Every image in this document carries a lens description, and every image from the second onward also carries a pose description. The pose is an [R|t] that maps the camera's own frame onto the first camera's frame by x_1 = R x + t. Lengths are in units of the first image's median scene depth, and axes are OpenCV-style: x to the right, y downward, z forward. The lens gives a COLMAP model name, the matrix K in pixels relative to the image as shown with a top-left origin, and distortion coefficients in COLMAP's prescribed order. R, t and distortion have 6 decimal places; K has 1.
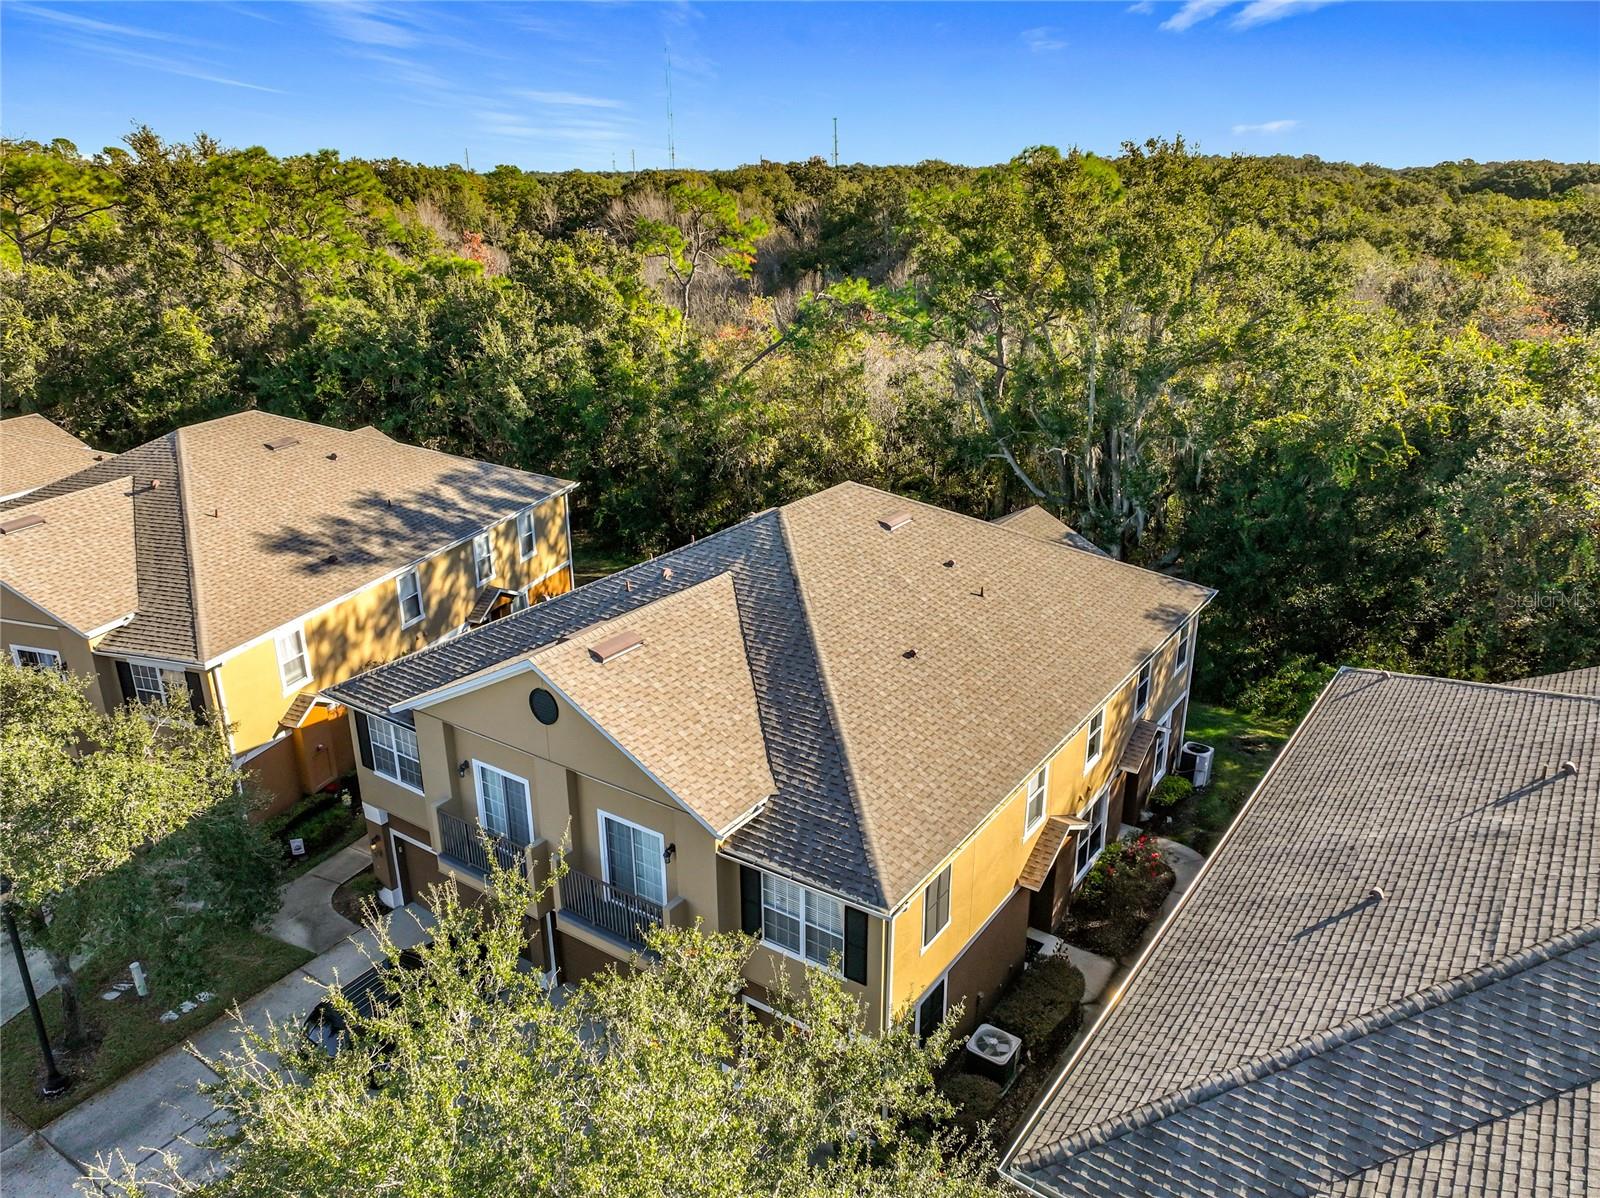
lens RADIAL K [[1158.1, 0, 798.0], [0, 1158.1, 555.9], [0, 0, 1]] dist [-0.001534, 0.000336]
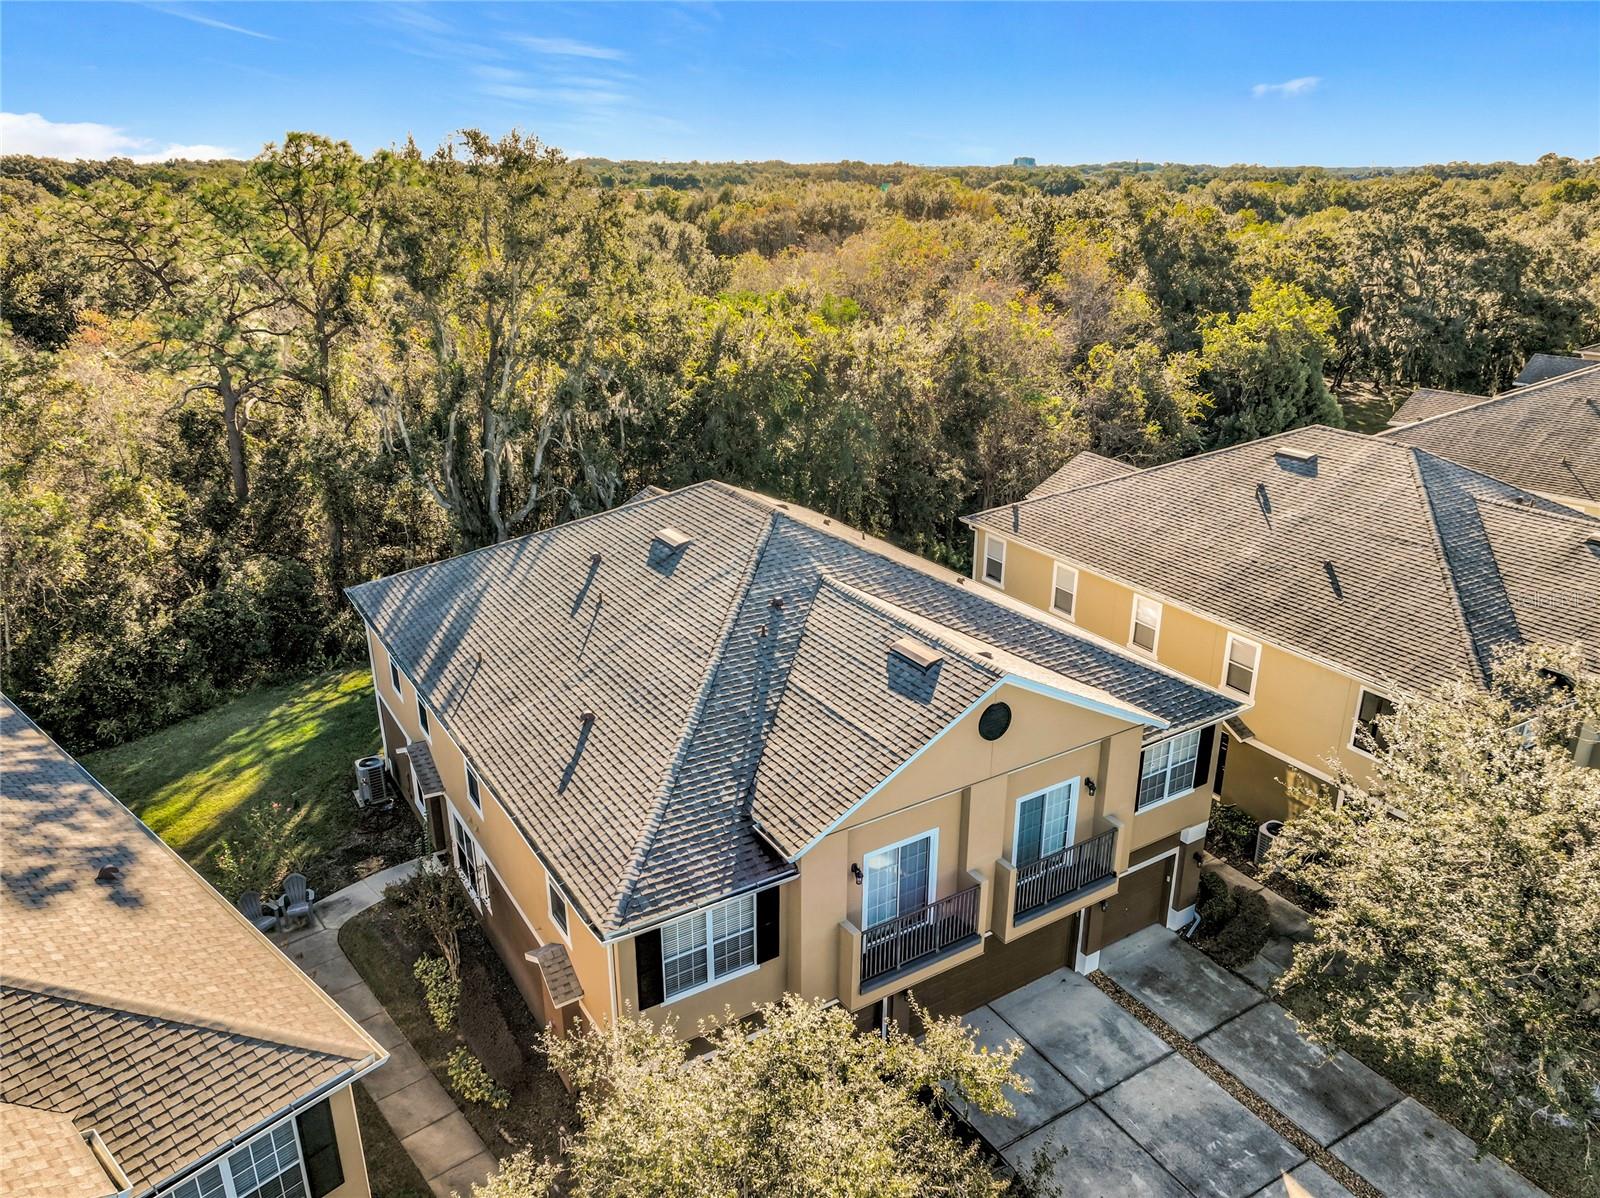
lens RADIAL K [[1125.3, 0, 800.0], [0, 1125.3, 599.0], [0, 0, 1]] dist [-0.002401, -0.003368]
pose [[0.394155, -0.322271, 0.860688, -0.700573], [0.284682, 0.933254, 0.219071, -0.142899], [-0.873841, 0.158675, 0.459592, 0.468495]]
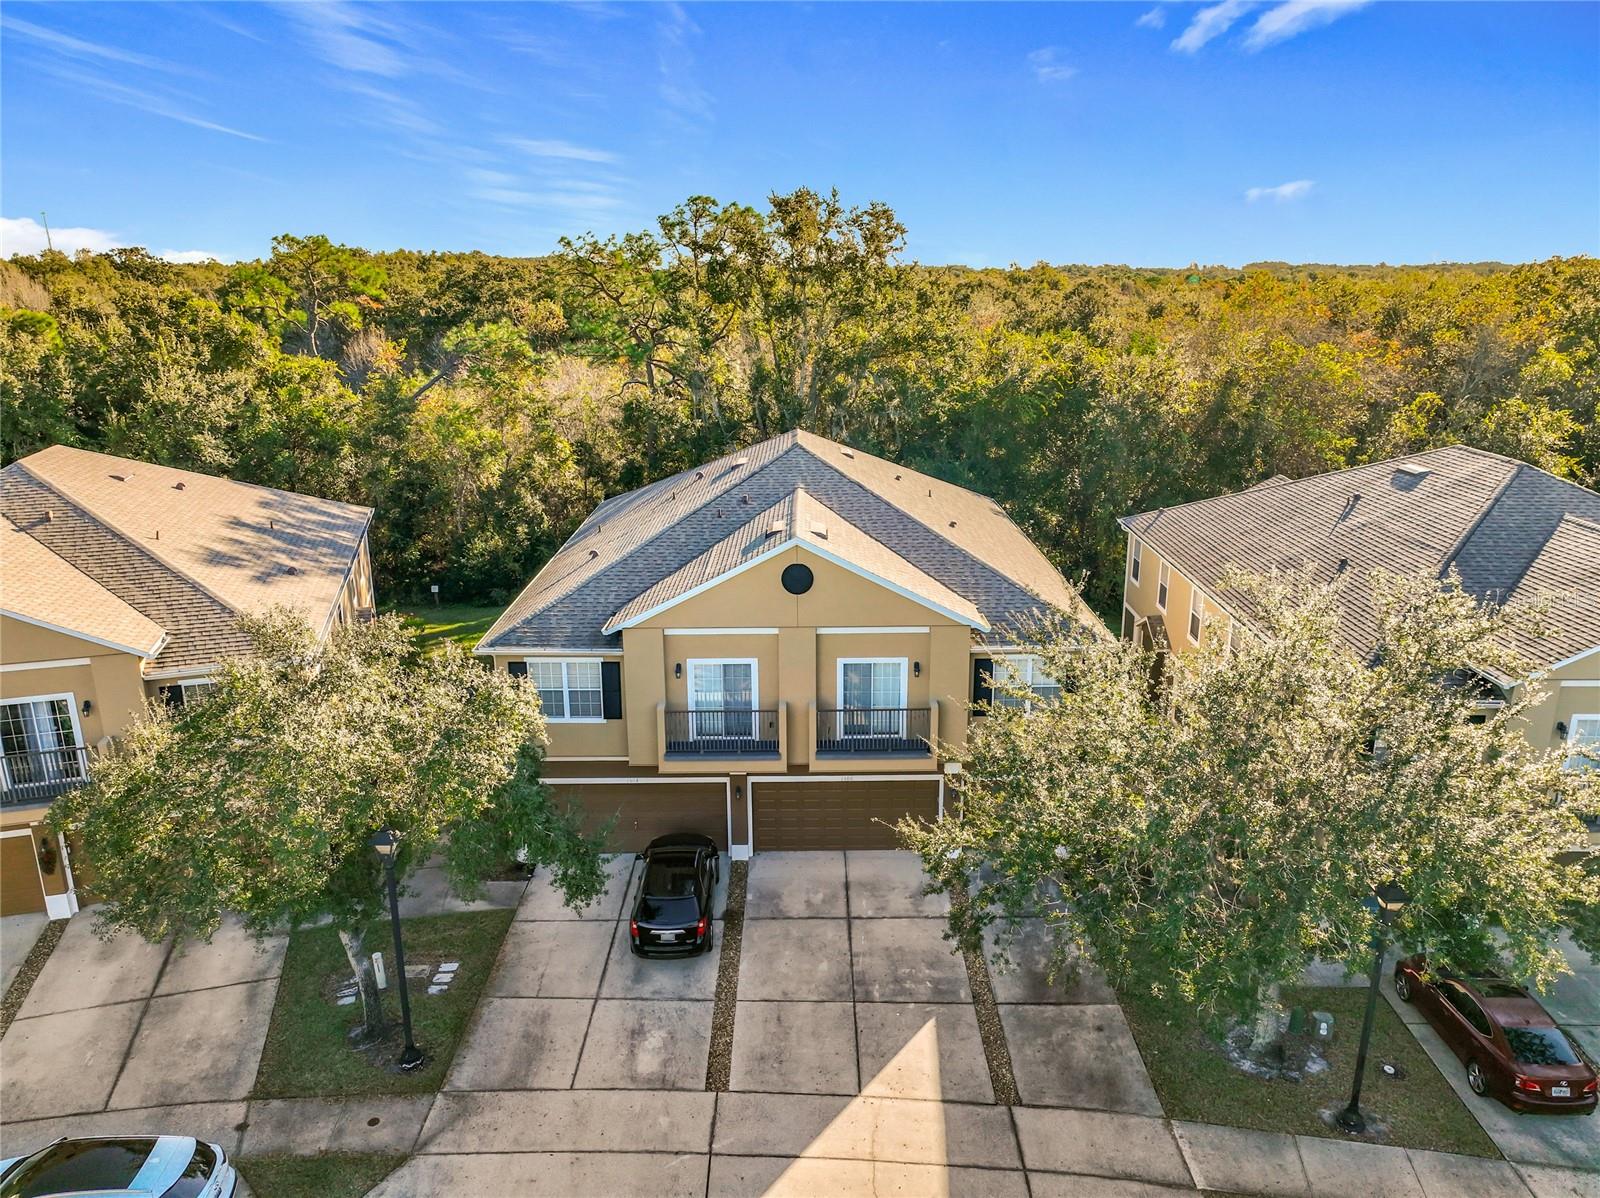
lens RADIAL K [[1125.3, 0, 800.0], [0, 1125.3, 599.0], [0, 0, 1]] dist [-0.002401, -0.003368]
pose [[0.818388, -0.159731, 0.552021, -0.586313], [0.179833, 0.983533, 0.017984, 0.086153], [-0.545803, 0.084553, 0.833636, 0.007846]]
